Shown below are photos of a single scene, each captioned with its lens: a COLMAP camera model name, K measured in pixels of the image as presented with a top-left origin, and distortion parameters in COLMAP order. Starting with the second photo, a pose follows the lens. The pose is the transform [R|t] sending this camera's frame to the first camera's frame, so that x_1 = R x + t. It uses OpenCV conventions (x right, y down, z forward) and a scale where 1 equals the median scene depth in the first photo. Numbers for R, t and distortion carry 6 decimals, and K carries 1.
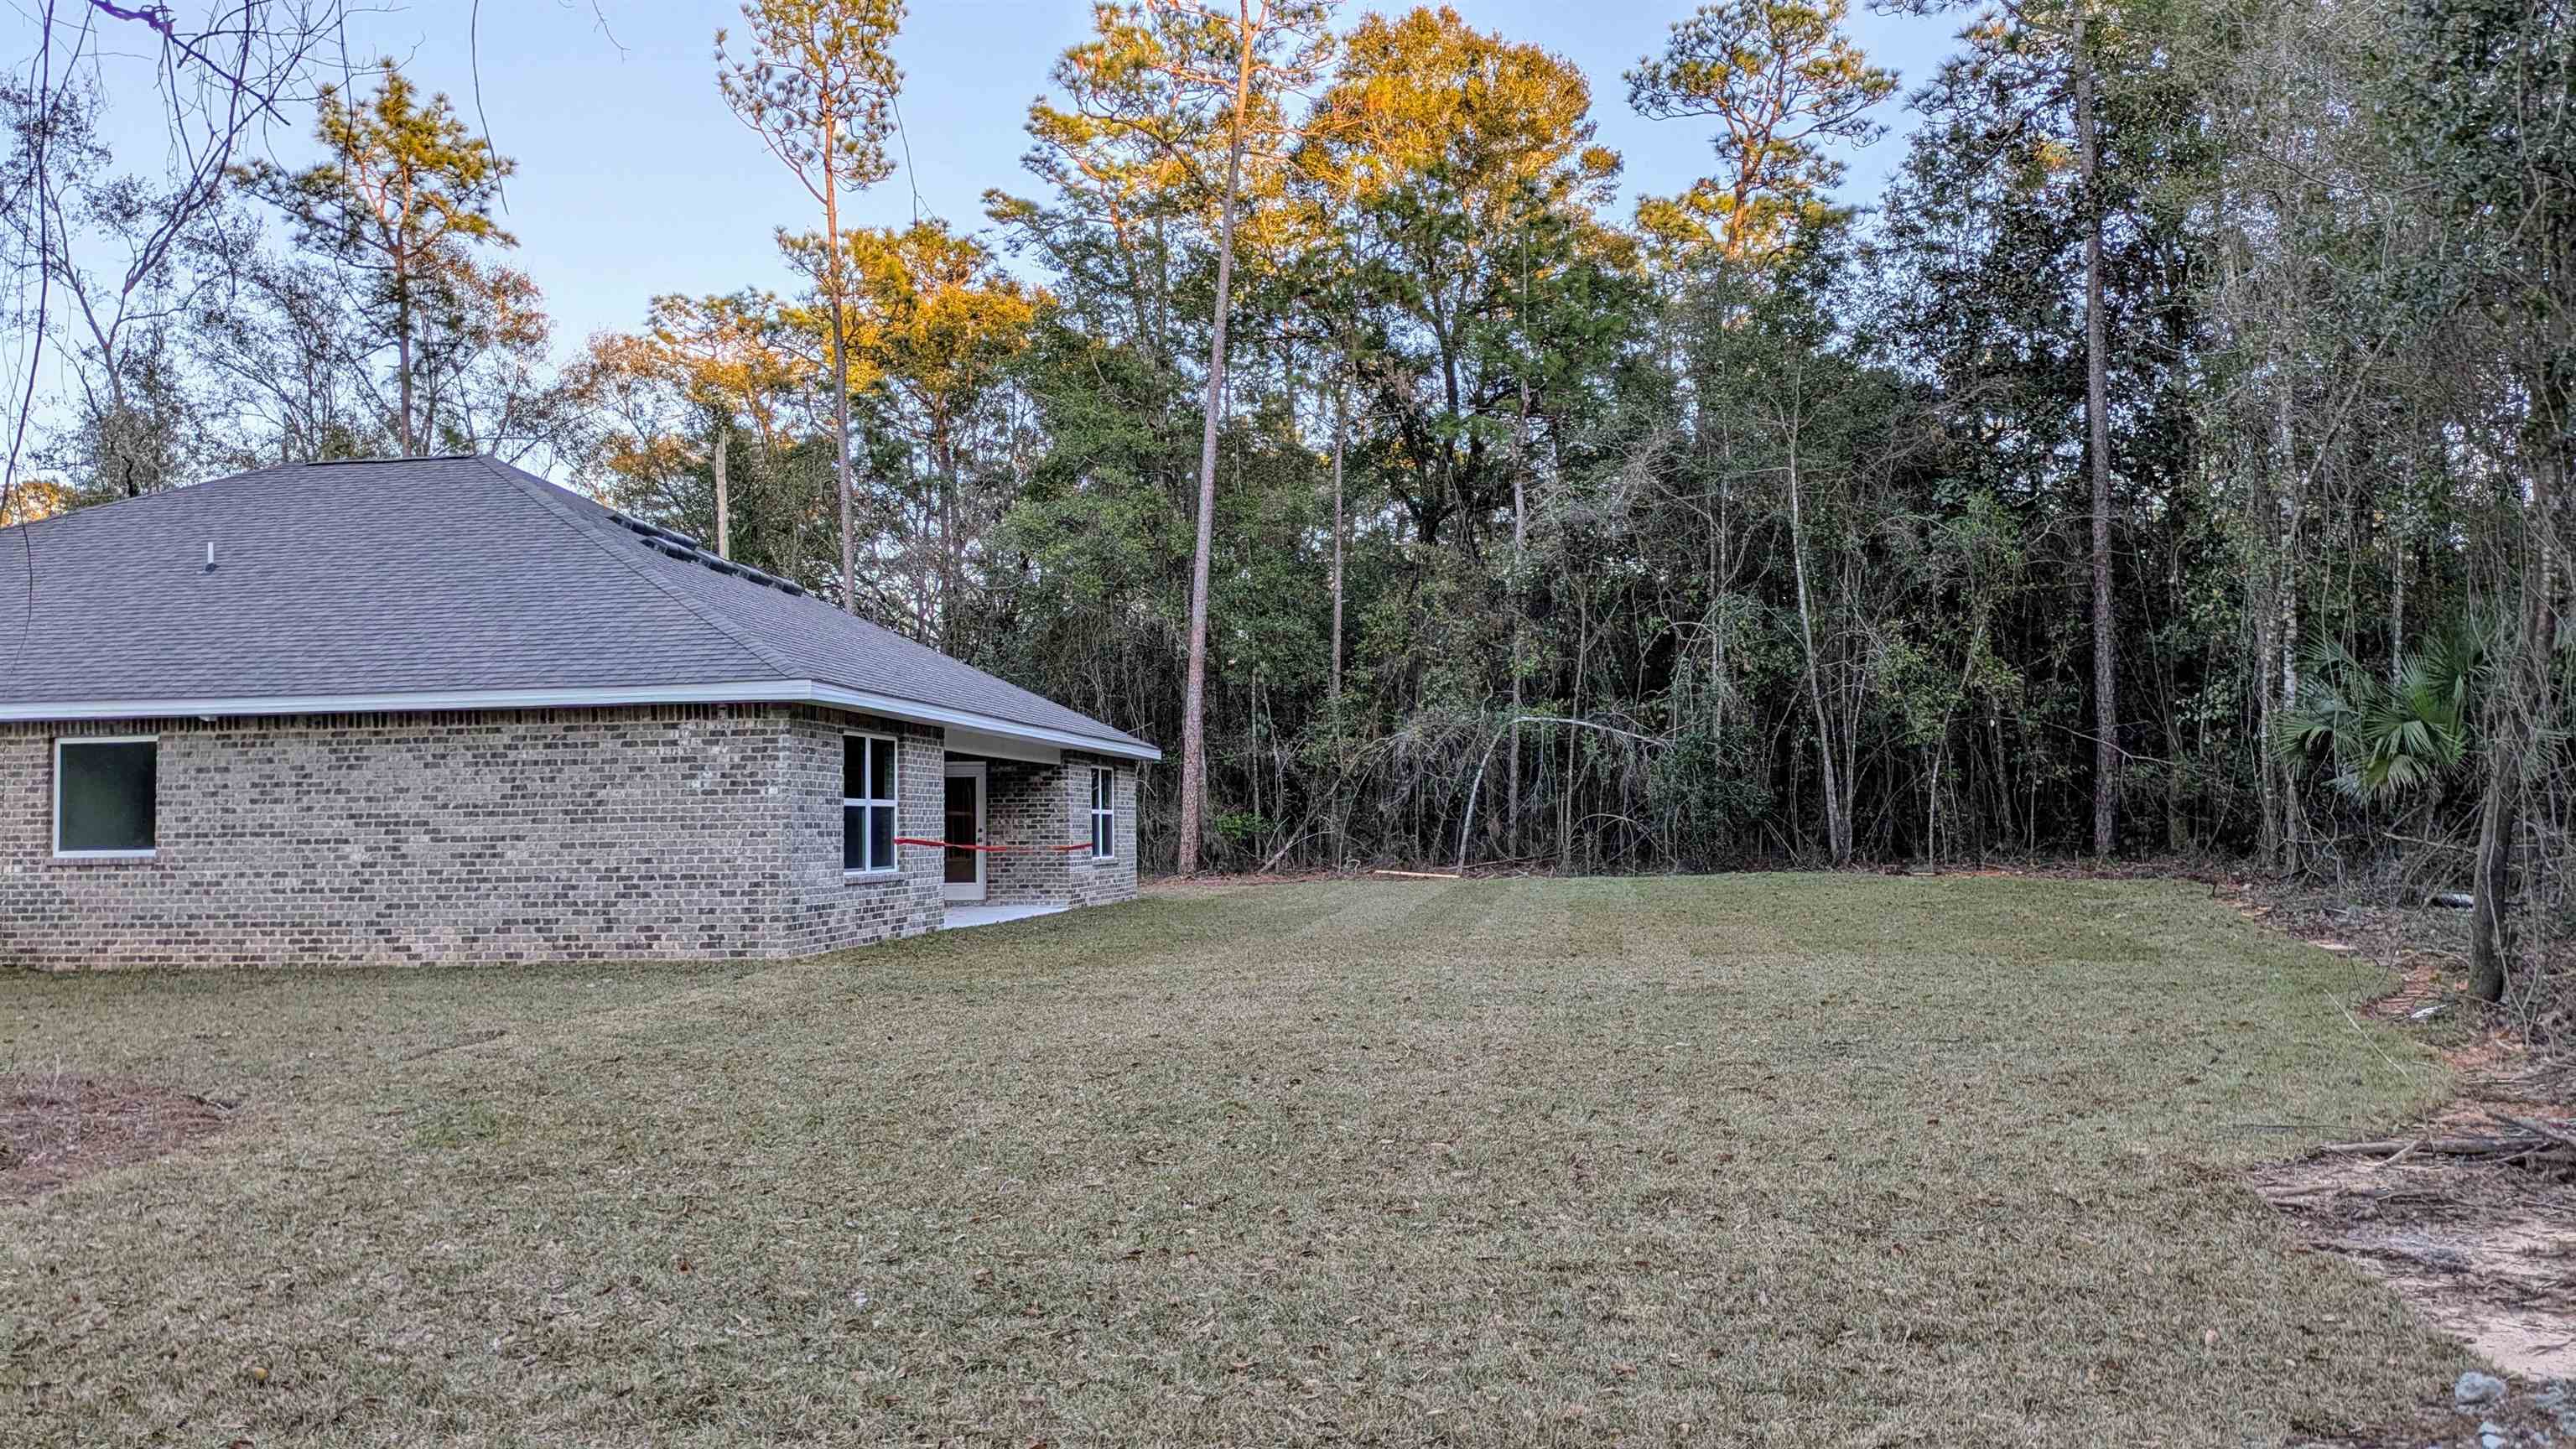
lens RADIAL K [[1897.1, 0, 1290.4], [0, 1897.1, 717.5], [0, 0, 1]] dist [0.052735, -0.006248]
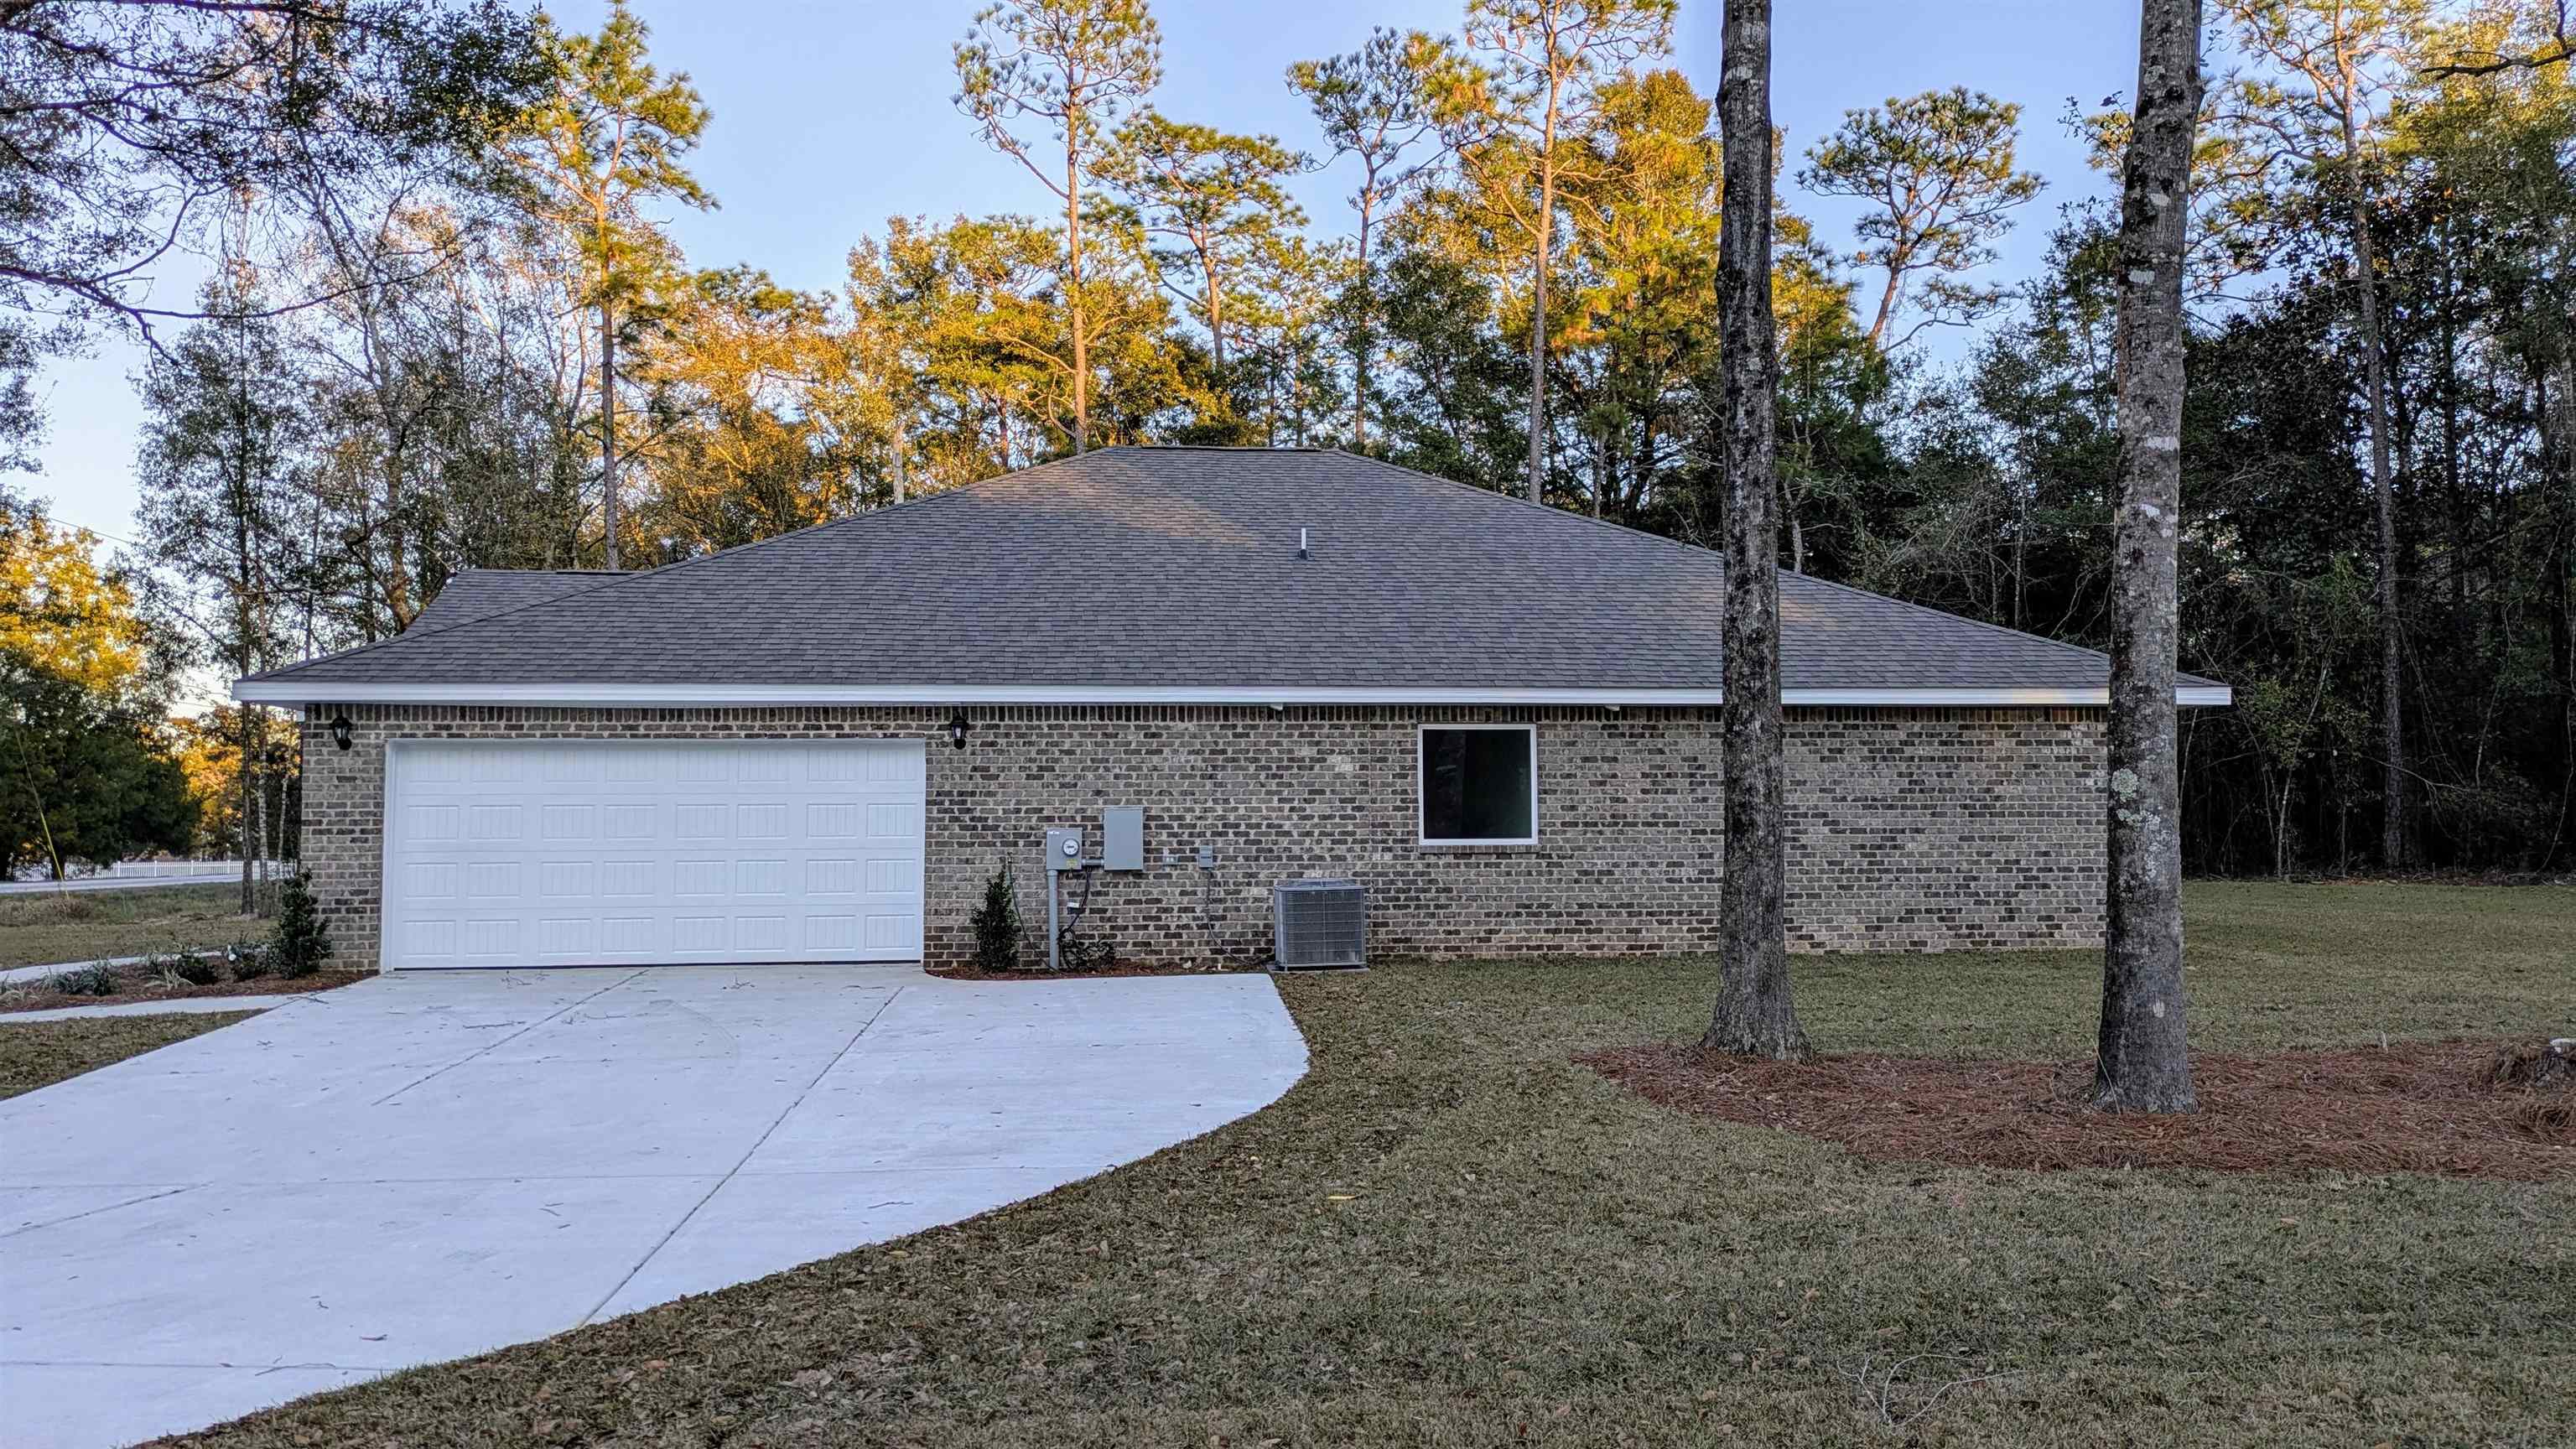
lens RADIAL K [[1897.1, 0, 1290.4], [0, 1897.1, 717.5], [0, 0, 1]] dist [0.052735, -0.006248]
pose [[0.960348, 0.025832, 0.277603, -1.013216], [-0.022460, 0.999630, -0.015321, 0.024766], [-0.277897, 0.008478, 0.960574, 0.096341]]
